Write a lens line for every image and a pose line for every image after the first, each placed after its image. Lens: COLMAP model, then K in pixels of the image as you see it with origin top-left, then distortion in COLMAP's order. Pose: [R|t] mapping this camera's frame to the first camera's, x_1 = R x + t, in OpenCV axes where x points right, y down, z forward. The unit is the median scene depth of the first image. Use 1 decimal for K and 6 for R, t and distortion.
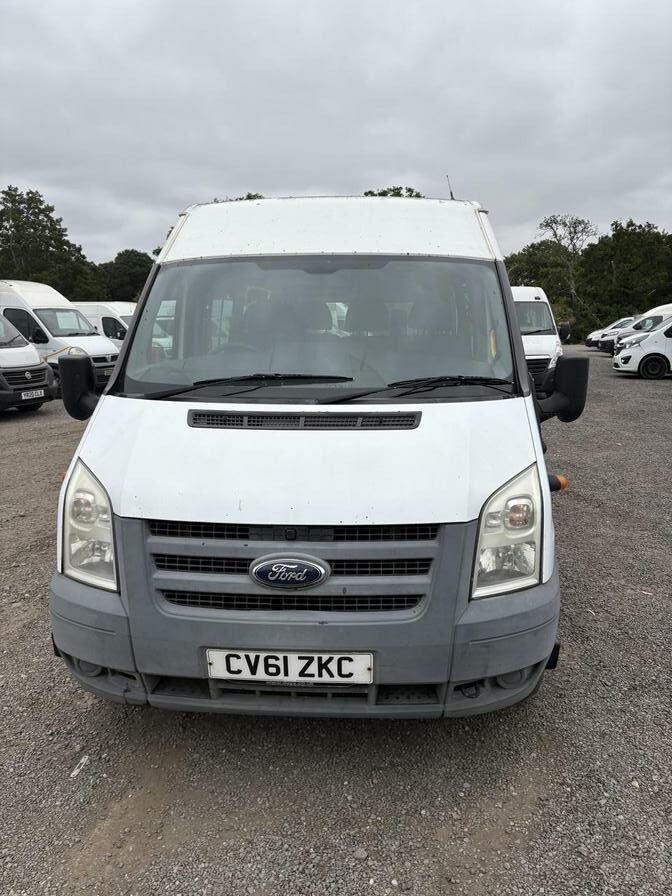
lens RADIAL K [[845.5, 0, 337.8], [0, 845.5, 447.3], [0, 0, 1]] dist [0.003071, -0.026217]
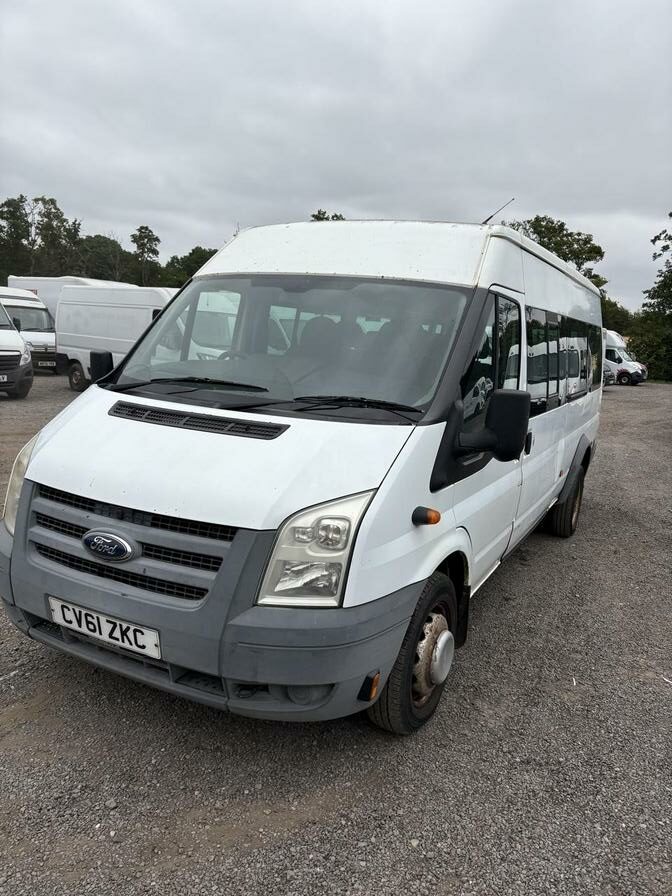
lens RADIAL K [[845.5, 0, 343.7], [0, 845.5, 449.0], [0, 0, 1]] dist [0.003071, -0.026217]
pose [[0.877053, 0.125174, -0.463798, 0.728145], [-0.135755, 0.990685, 0.010659, -0.037402], [0.460812, 0.053615, 0.885877, 0.117613]]
